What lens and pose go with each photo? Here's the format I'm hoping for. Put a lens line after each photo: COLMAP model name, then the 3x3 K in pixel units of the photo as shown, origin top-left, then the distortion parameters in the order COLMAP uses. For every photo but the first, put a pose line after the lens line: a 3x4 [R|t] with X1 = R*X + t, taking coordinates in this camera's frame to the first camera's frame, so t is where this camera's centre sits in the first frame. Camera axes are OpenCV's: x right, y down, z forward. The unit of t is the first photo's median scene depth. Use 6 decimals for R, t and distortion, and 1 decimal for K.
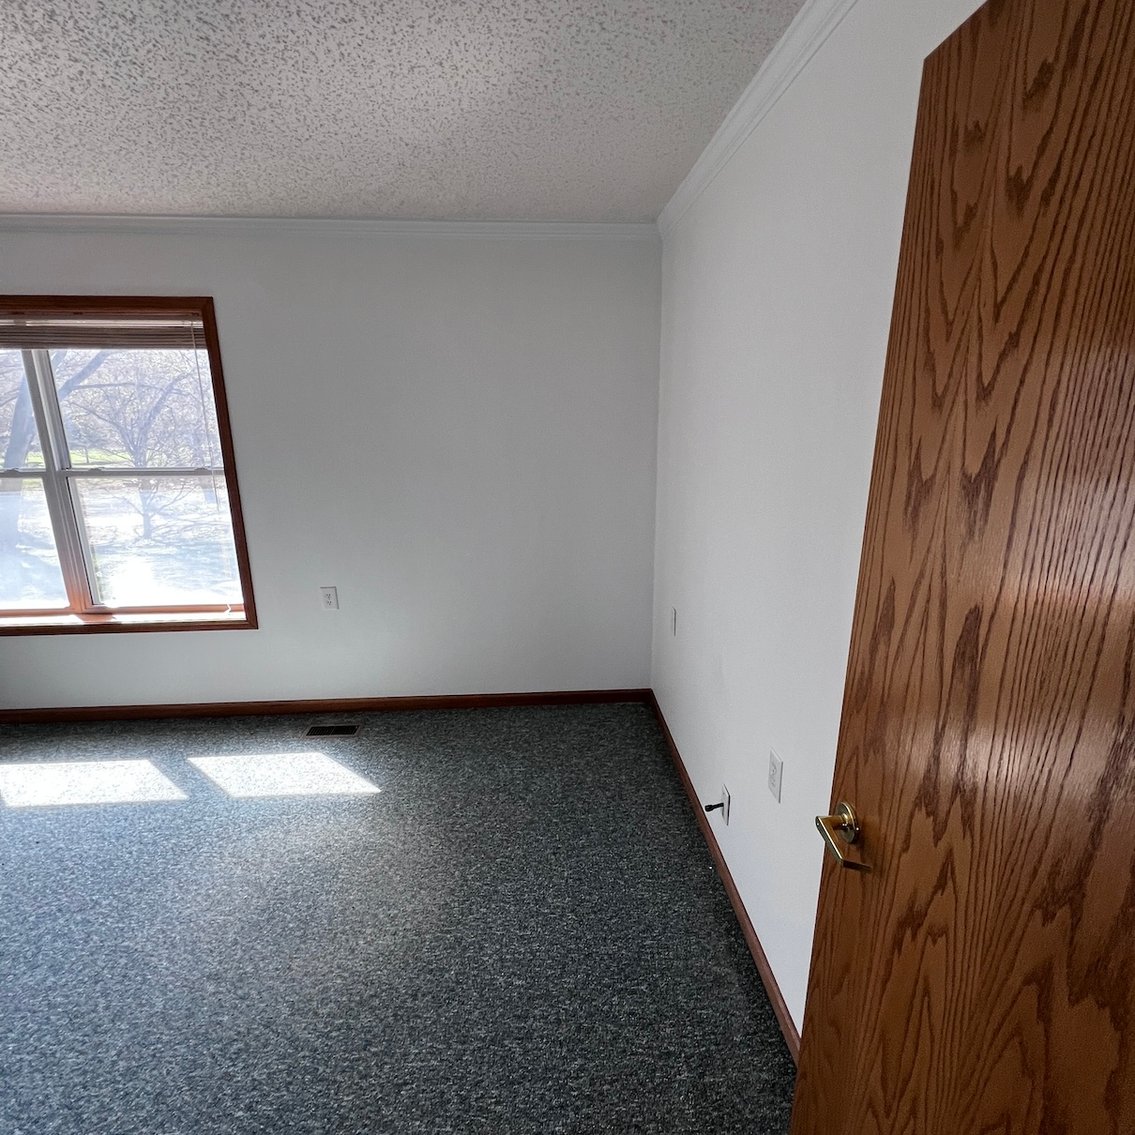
lens RADIAL K [[604.1, 0, 570.5], [0, 604.1, 566.4], [0, 0, 1]] dist [-0.000851, 0.000005]
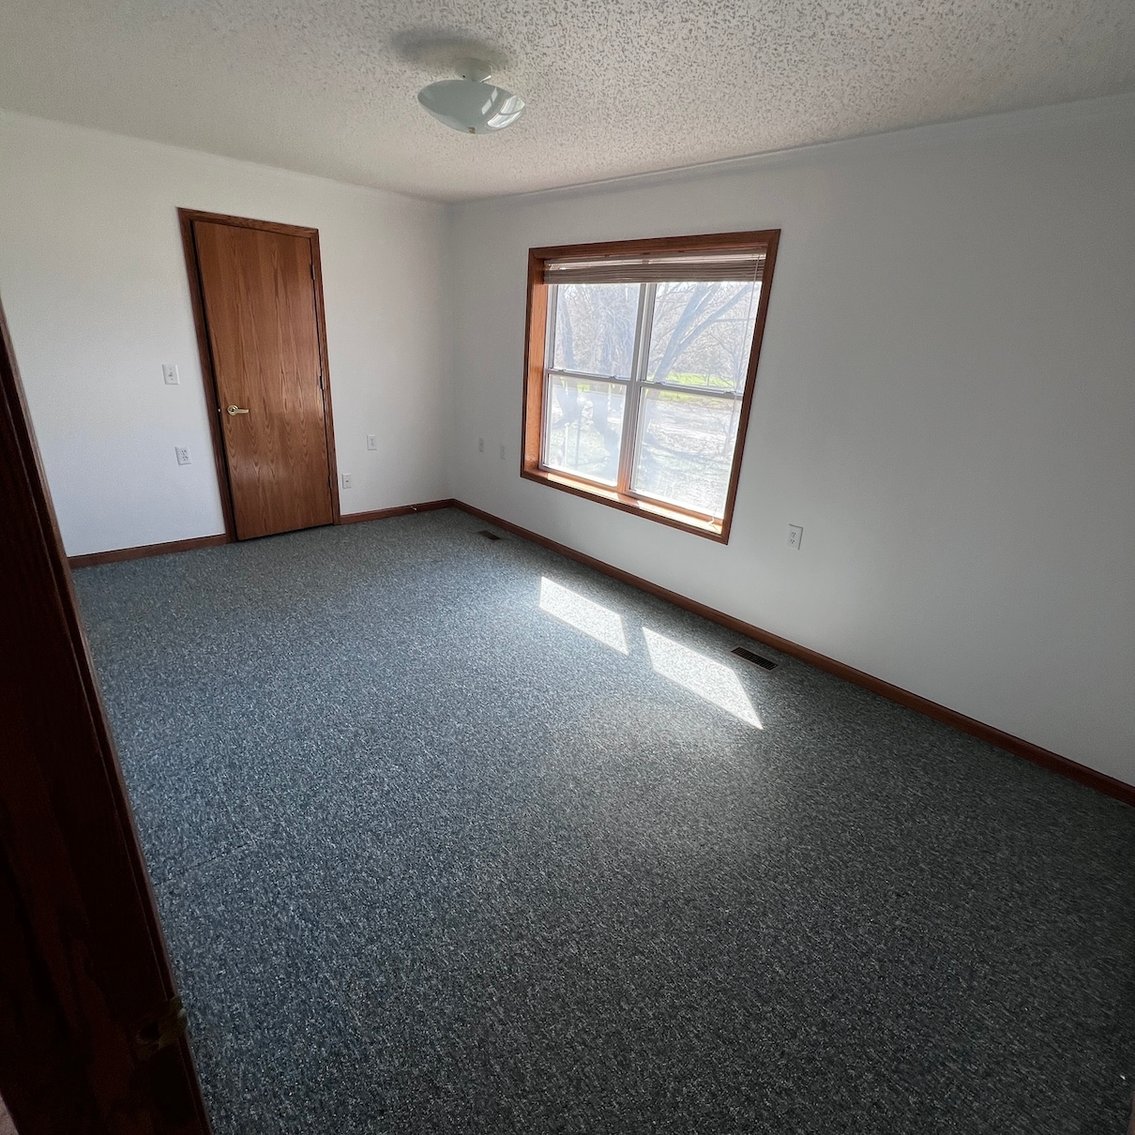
lens RADIAL K [[604.1, 0, 570.5], [0, 604.1, 566.4], [0, 0, 1]] dist [-0.000851, 0.000005]
pose [[0.626669, 0.321710, -0.709781, 0.118846], [-0.258841, 0.945029, 0.199805, -0.007146], [0.735043, 0.058508, 0.675492, 0.058444]]
